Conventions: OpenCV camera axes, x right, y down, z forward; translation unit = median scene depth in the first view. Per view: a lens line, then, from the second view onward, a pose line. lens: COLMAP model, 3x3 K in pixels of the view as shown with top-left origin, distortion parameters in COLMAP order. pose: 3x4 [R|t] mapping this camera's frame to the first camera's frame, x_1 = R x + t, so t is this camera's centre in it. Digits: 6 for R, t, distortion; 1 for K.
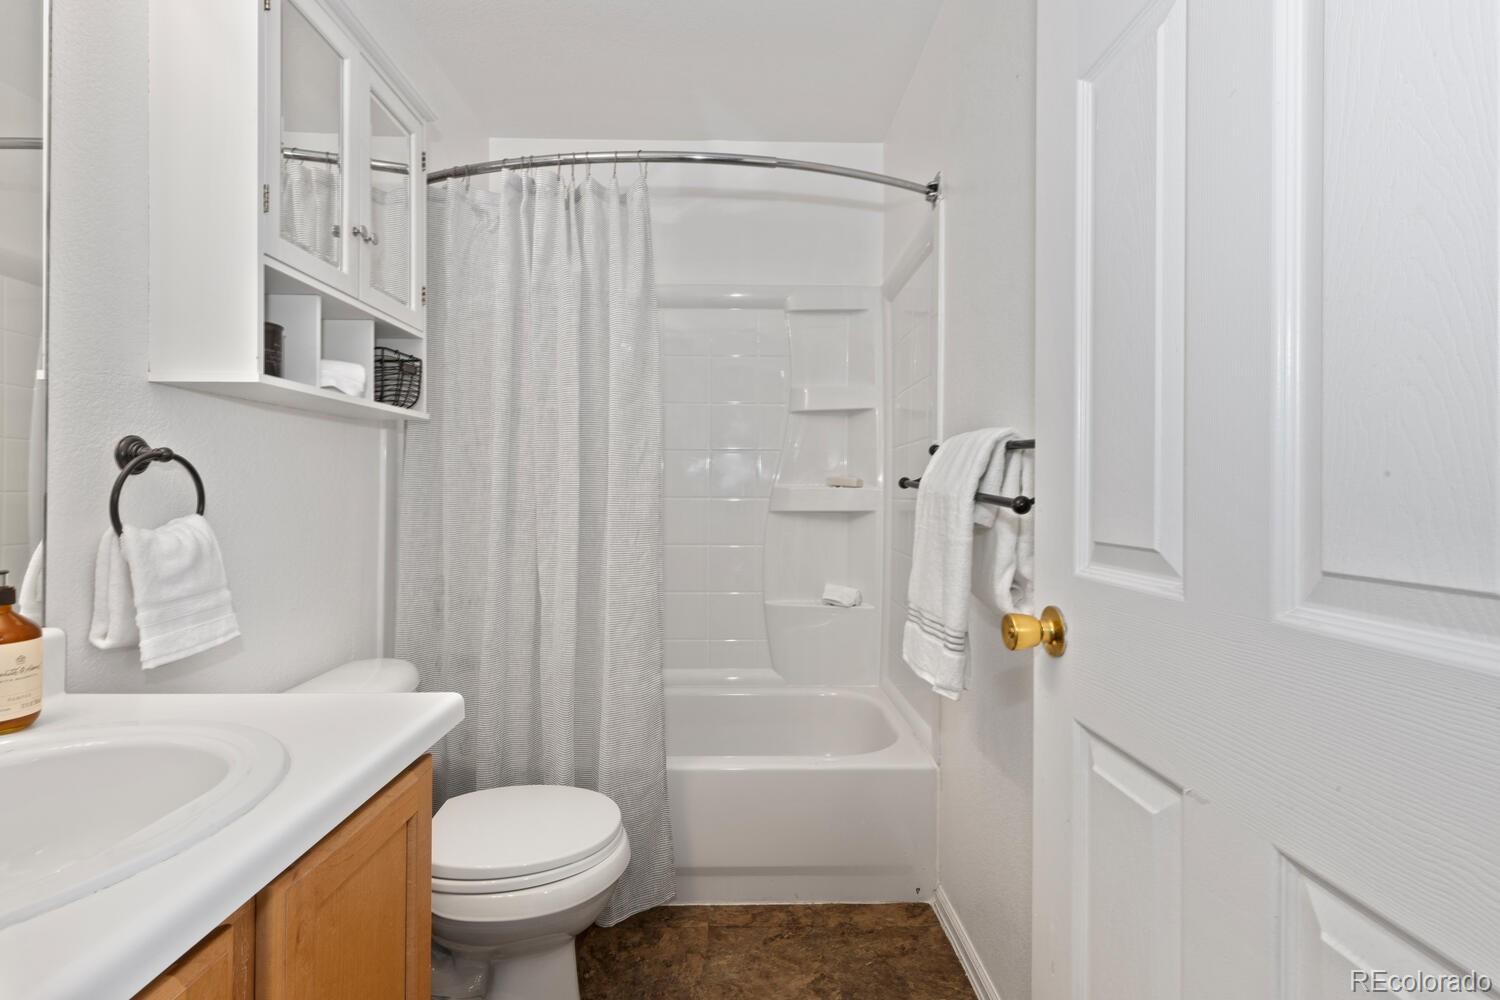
lens RADIAL K [[675.4, 0, 751.9], [0, 675.4, 498.3], [0, 0, 1]] dist [-0.021381, -0.000072]
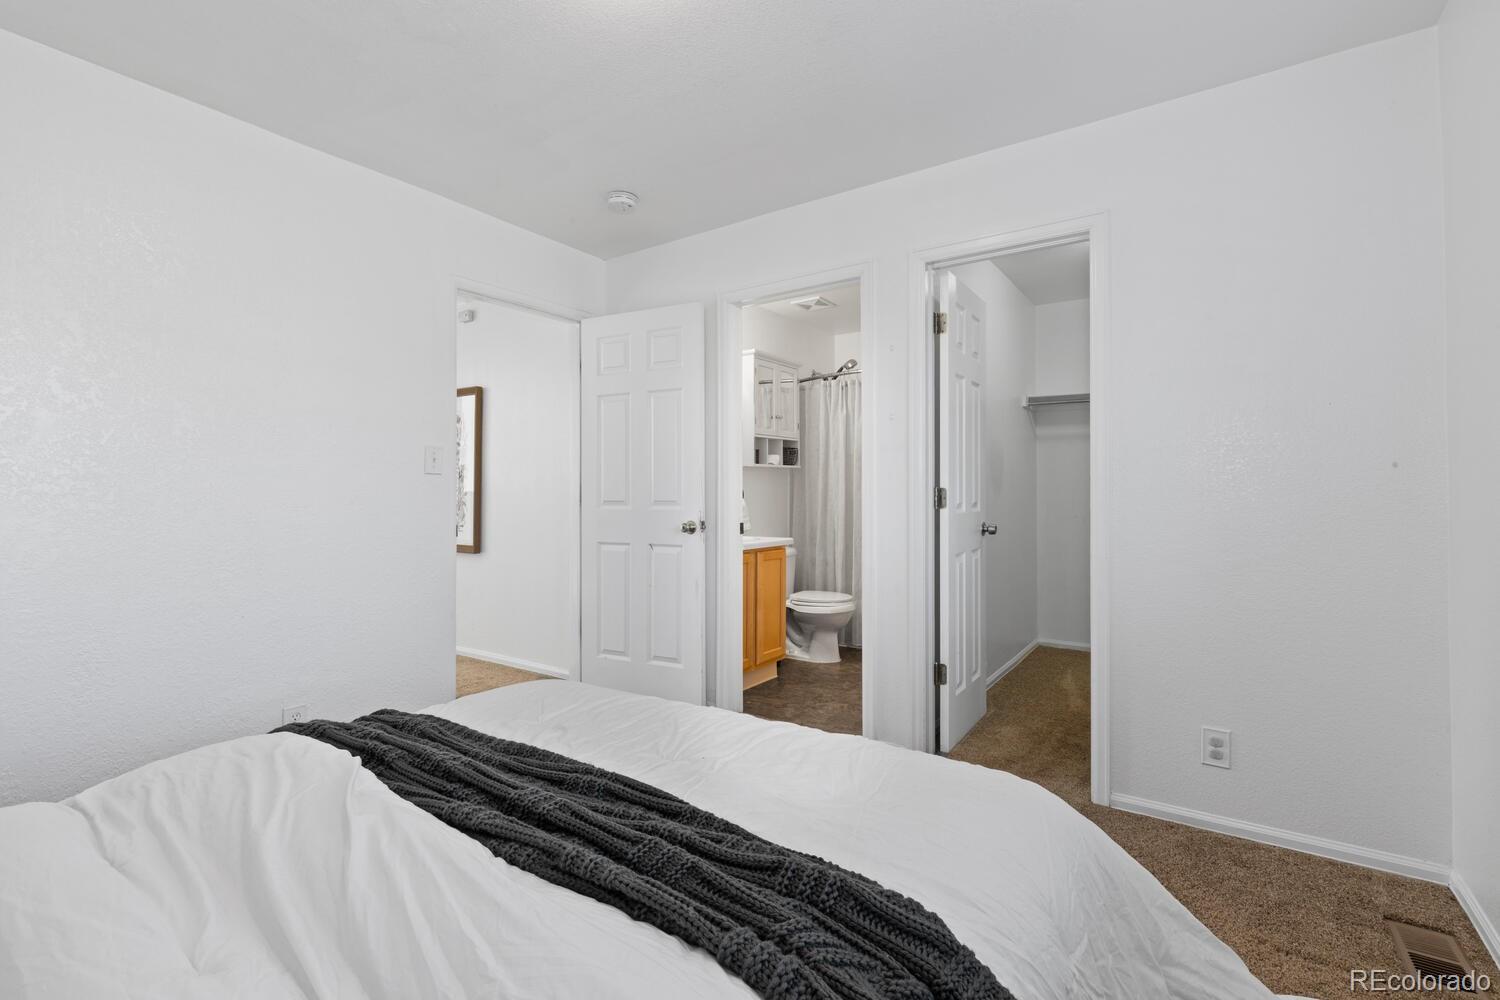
lens RADIAL K [[675.4, 0, 747.7], [0, 675.4, 496.1], [0, 0, 1]] dist [-0.021381, -0.000072]
pose [[0.805698, -0.018831, -0.592027, 1.131694], [0.016959, 0.999818, -0.008722, 0.029122], [0.592083, -0.003013, 0.805871, -1.598565]]
